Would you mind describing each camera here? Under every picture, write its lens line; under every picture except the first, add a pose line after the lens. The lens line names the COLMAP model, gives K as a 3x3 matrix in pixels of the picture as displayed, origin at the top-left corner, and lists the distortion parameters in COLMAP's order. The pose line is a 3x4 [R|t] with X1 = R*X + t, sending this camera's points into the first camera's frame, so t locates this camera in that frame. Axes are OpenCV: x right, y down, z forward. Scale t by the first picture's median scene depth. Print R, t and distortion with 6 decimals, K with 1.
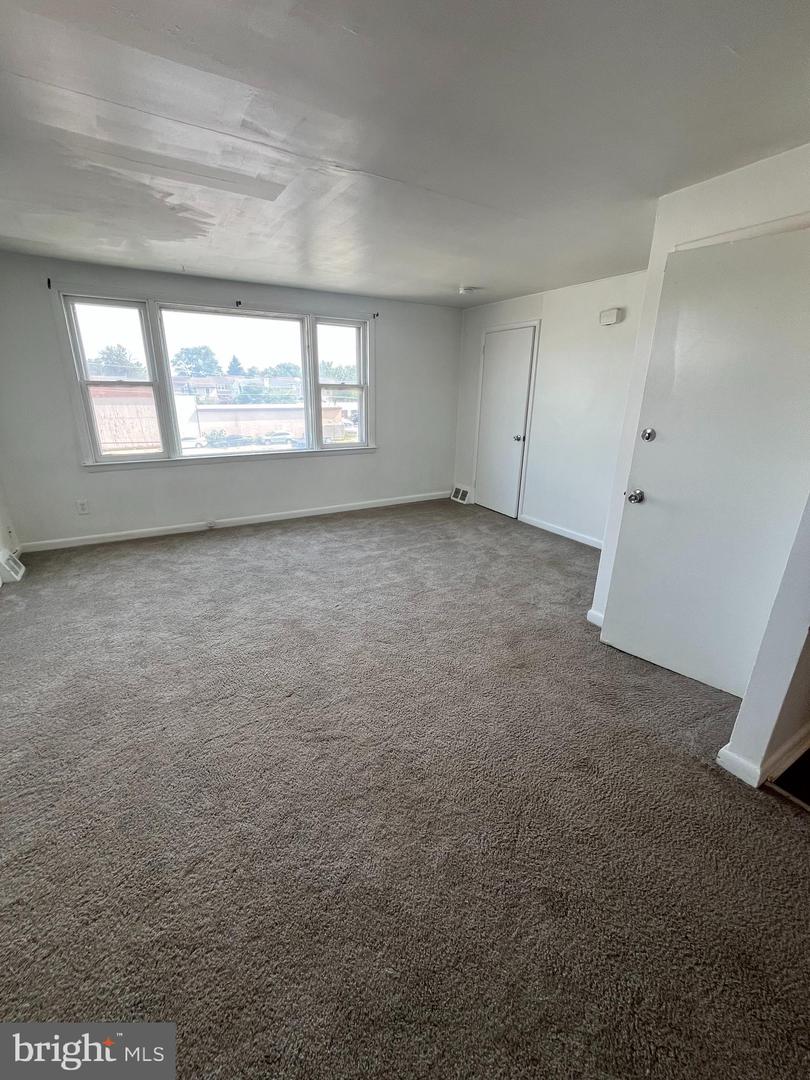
lens RADIAL K [[437.0, 0, 402.9], [0, 437.0, 537.6], [0, 0, 1]] dist [-0.000557, -0.000119]
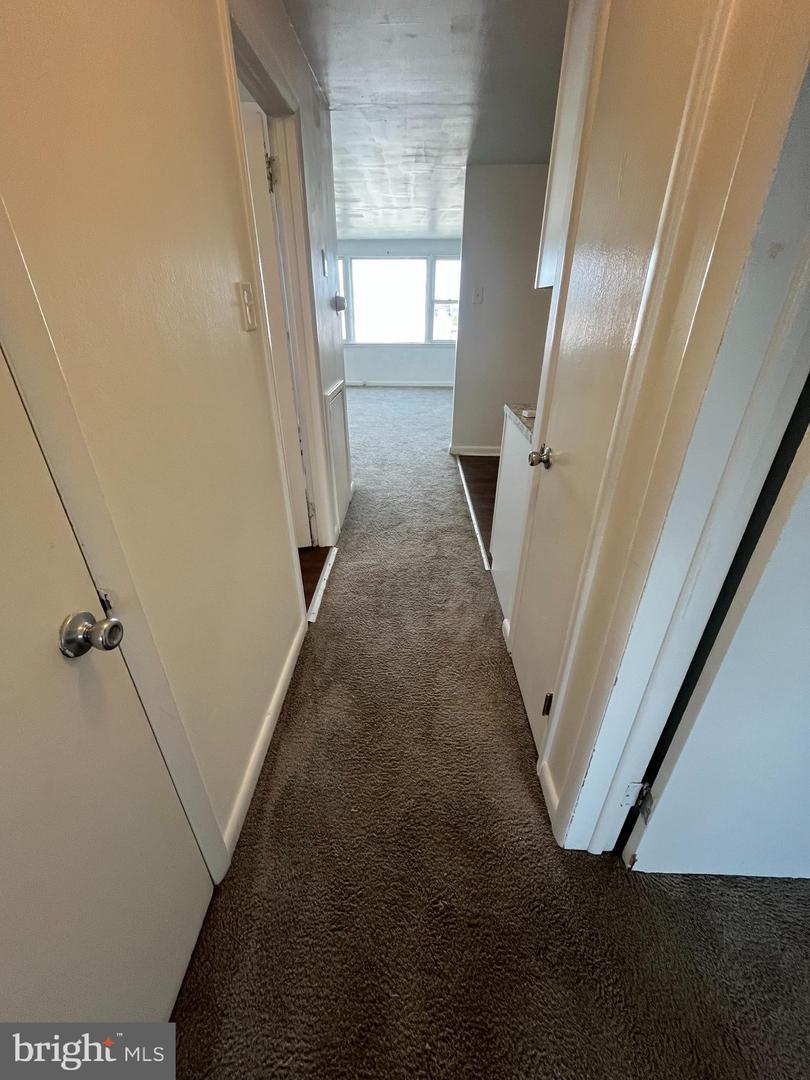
lens RADIAL K [[437.0, 0, 402.9], [0, 437.0, 537.6], [0, 0, 1]] dist [-0.000557, -0.000119]
pose [[0.848217, 0.235623, -0.474353, 0.805604], [-0.161815, 0.968060, 0.191509, 0.247898], [0.504326, -0.085683, 0.859252, -0.619736]]
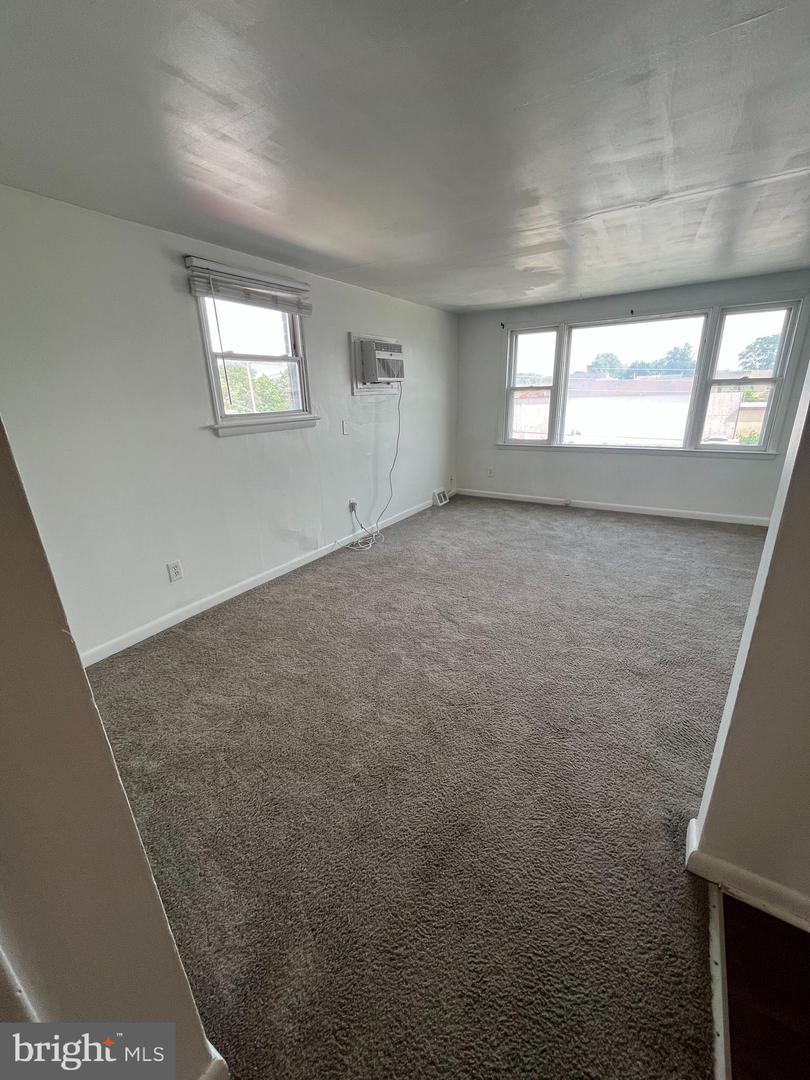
lens RADIAL K [[437.0, 0, 402.9], [0, 437.0, 537.6], [0, 0, 1]] dist [-0.000557, -0.000119]
pose [[0.459310, 0.254357, -0.851080, 0.451295], [-0.251139, 0.956219, 0.150245, -0.003818], [0.852035, 0.144730, 0.503080, 0.018673]]
